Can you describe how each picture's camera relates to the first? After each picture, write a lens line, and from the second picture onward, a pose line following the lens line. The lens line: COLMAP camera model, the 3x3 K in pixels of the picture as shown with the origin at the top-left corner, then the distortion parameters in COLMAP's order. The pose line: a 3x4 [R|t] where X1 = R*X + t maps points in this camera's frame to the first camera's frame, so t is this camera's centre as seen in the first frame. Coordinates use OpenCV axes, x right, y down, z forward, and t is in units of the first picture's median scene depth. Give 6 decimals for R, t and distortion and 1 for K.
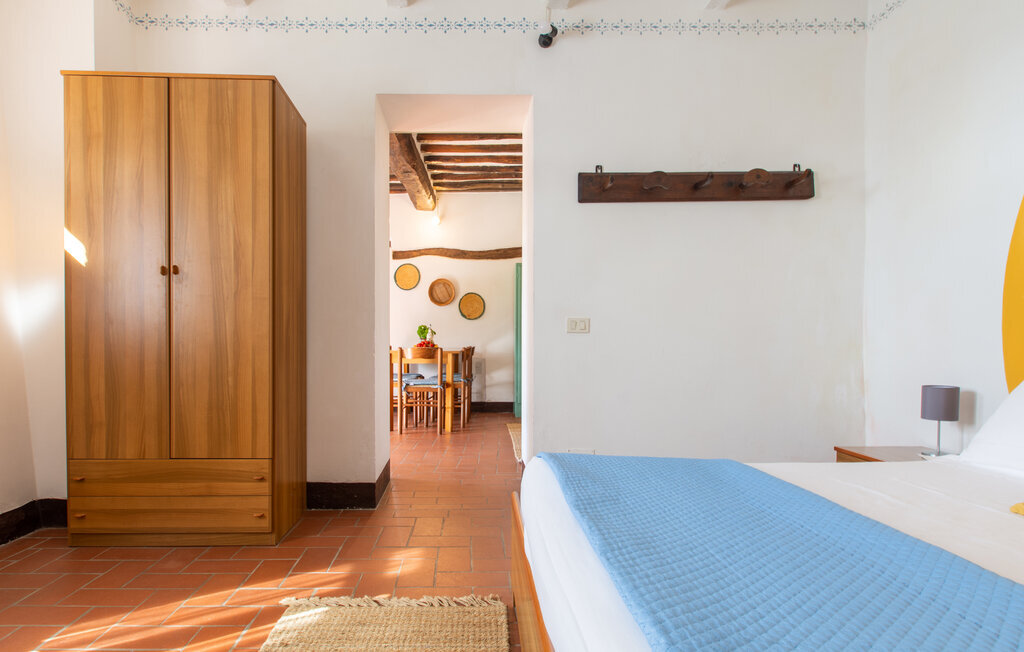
lens RADIAL K [[559.3, 0, 510.0], [0, 559.3, 353.9], [0, 0, 1]] dist [0.003949, 0.000328]
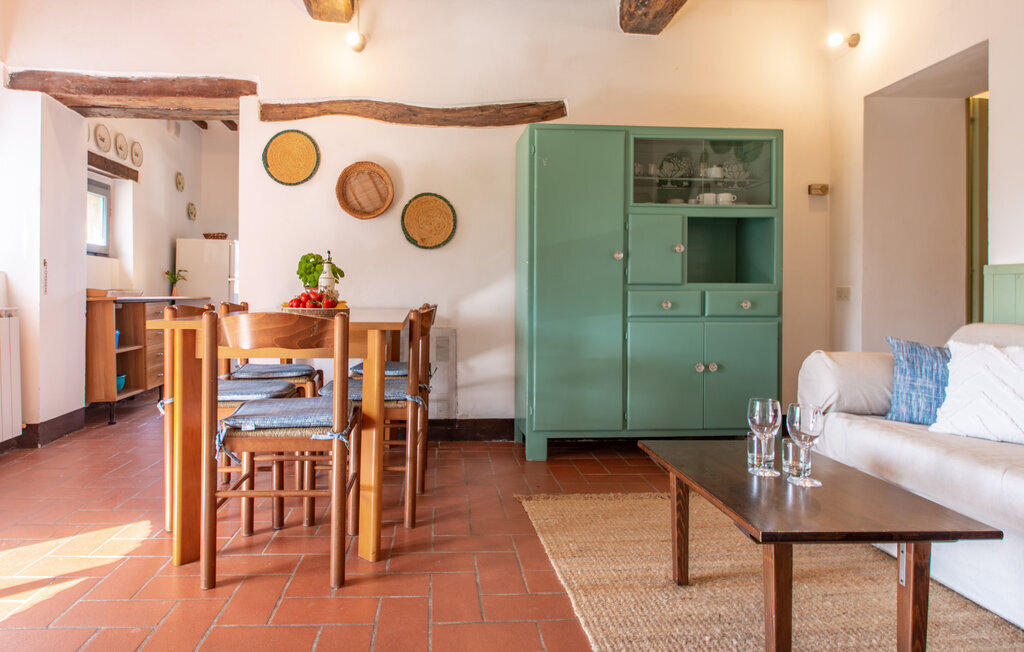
lens RADIAL K [[571.9, 0, 504.4], [0, 571.9, 297.8], [0, 0, 1]] dist [-0.001089, -0.001212]
pose [[0.996602, -0.000388, 0.082372, -0.050187], [0.001869, 0.999838, -0.017908, -0.011512], [-0.082352, 0.018001, 0.996441, 0.573971]]
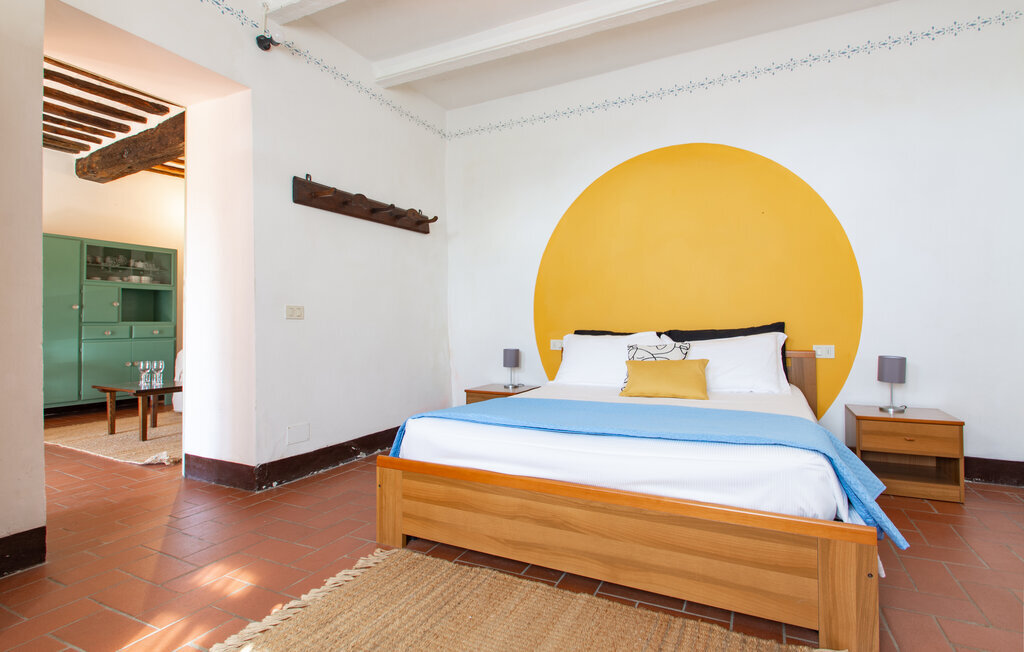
lens RADIAL K [[463.8, 0, 499.3], [0, 463.8, 319.1], [0, 0, 1]] dist [-0.002145, -0.000320]
pose [[0.497235, 0.007718, 0.867582, -0.220446], [0.024358, 0.999442, -0.022852, -0.003274], [-0.867274, 0.032495, 0.496769, 0.090673]]
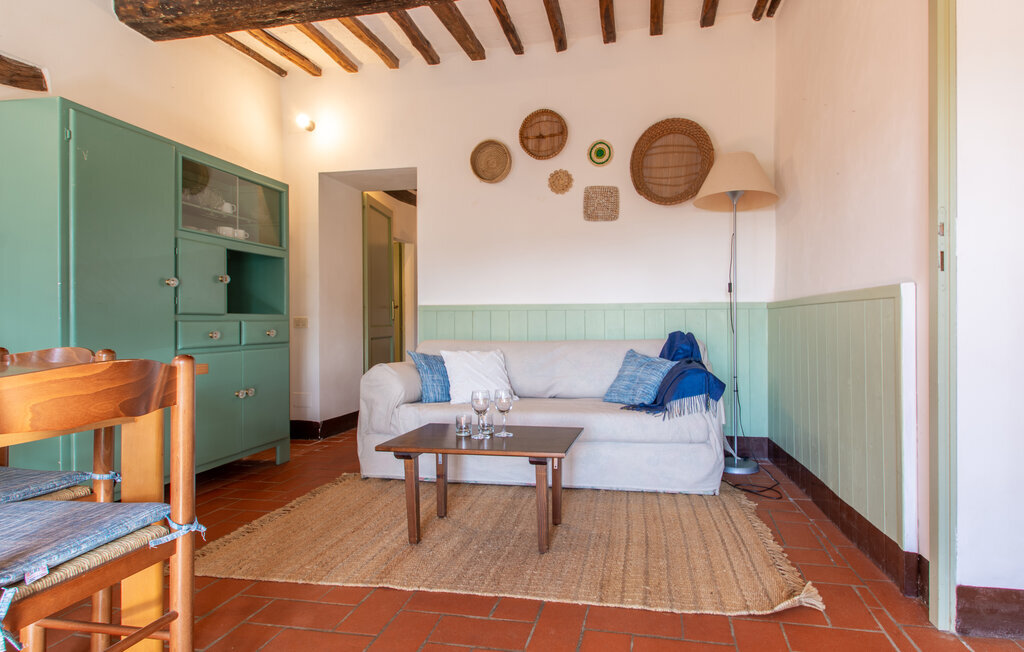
lens RADIAL K [[535.3, 0, 512.0], [0, 535.3, 326.0], [0, 0, 1]] dist [0.002715, 0.000648]
pose [[0.222833, -0.013014, 0.974770, -0.264119], [0.030834, 0.999505, 0.006296, -0.017072], [-0.974369, 0.028653, 0.223124, 0.705815]]
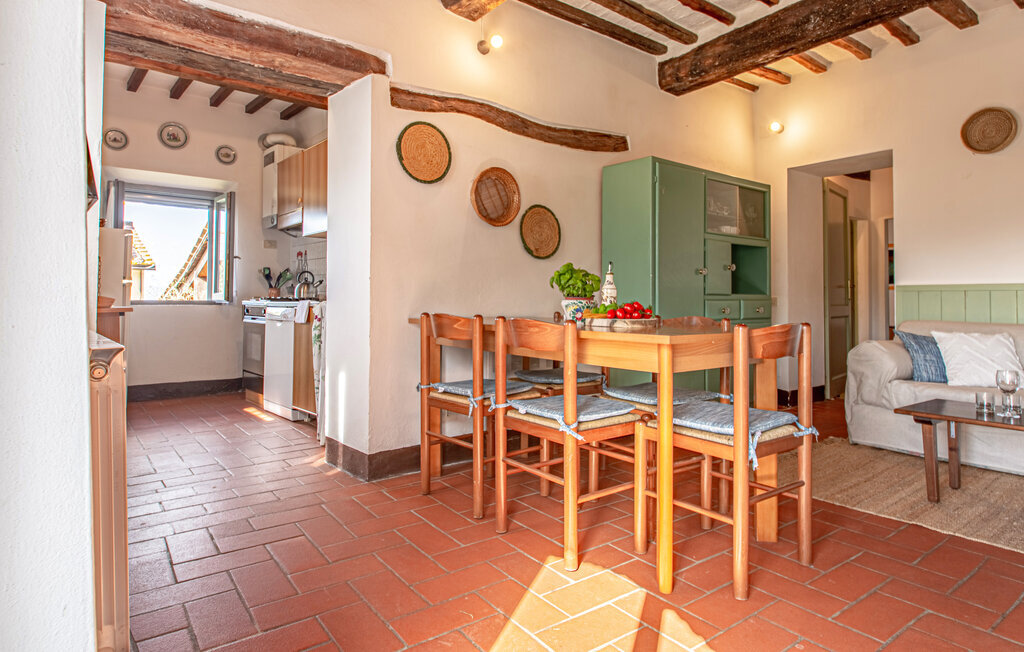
lens RADIAL K [[553.3, 0, 513.6], [0, 553.3, 284.3], [0, 0, 1]] dist [0.014361, -0.013902]
pose [[0.788806, 0.016487, 0.614421, -0.443371], [0.013499, 0.998934, -0.044135, -0.019489], [-0.614494, 0.043108, 0.787743, 0.713646]]
